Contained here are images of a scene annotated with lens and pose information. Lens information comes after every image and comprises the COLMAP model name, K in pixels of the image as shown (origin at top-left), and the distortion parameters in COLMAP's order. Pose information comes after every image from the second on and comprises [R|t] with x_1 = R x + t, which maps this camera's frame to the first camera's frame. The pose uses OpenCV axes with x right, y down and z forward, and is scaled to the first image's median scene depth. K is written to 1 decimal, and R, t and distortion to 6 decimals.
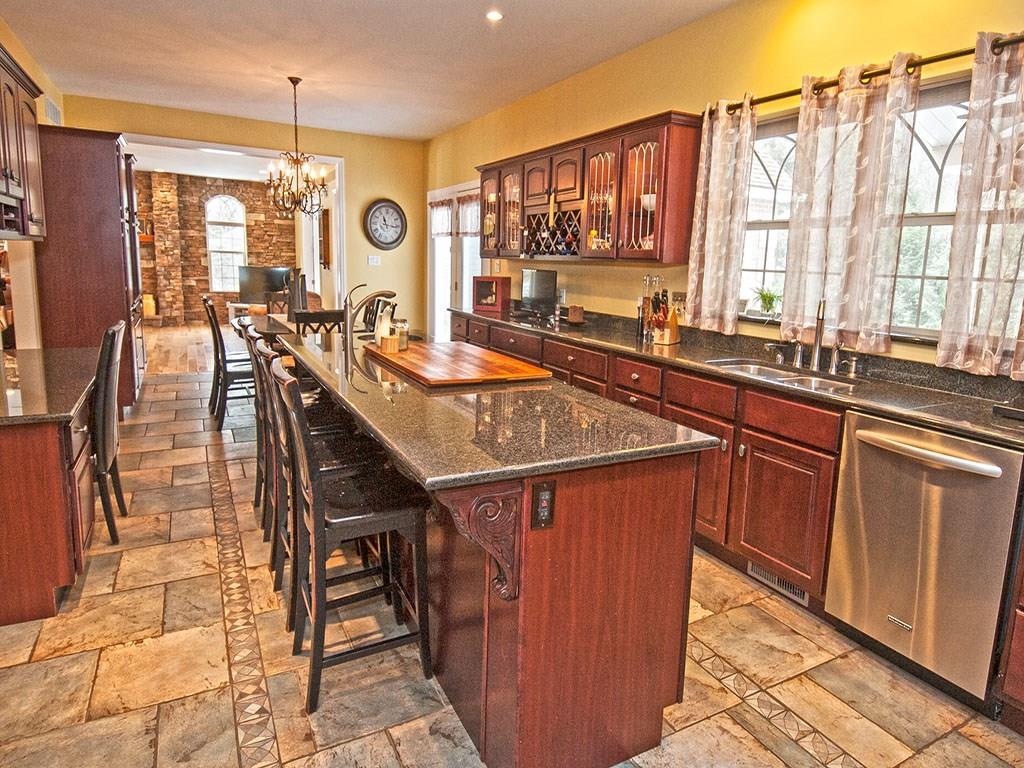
lens RADIAL K [[608.0, 0, 519.5], [0, 608.0, 354.9], [0, 0, 1]] dist [0.005410, 0.000596]
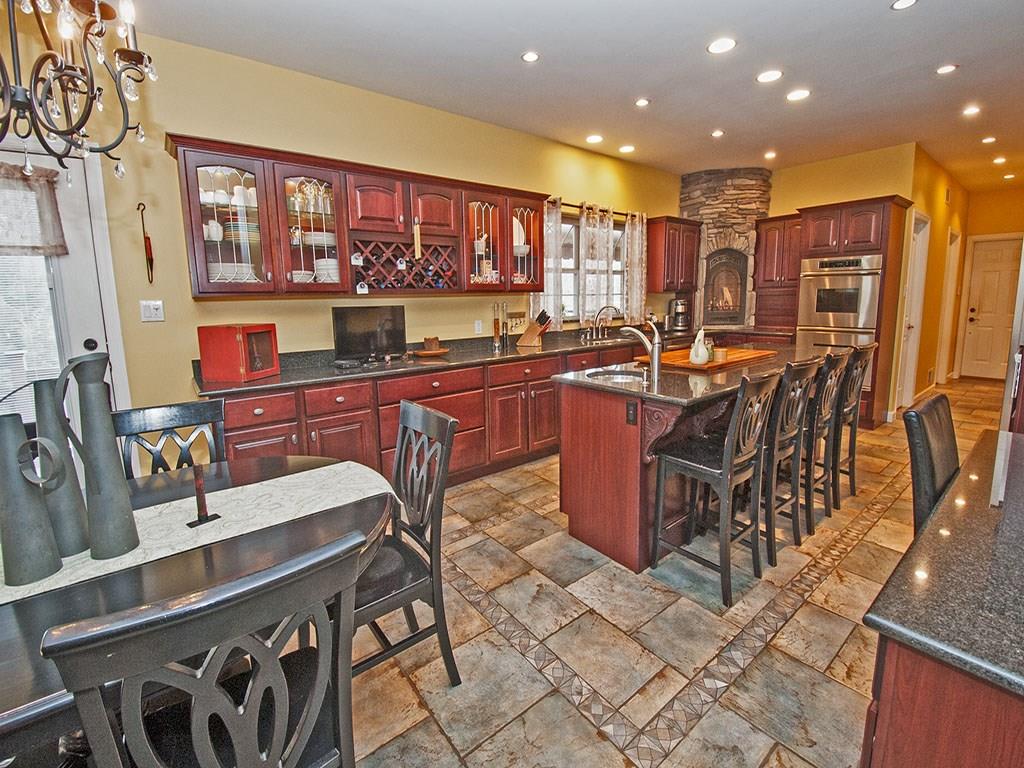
lens RADIAL K [[451.5, 0, 518.3], [0, 451.5, 357.7], [0, 0, 1]] dist [0.016321, -0.025855]
pose [[-0.179056, -0.164665, 0.969961, -1.044968], [0.161164, 0.967667, 0.194026, -0.263014], [-0.970549, 0.191064, -0.146729, 1.489425]]
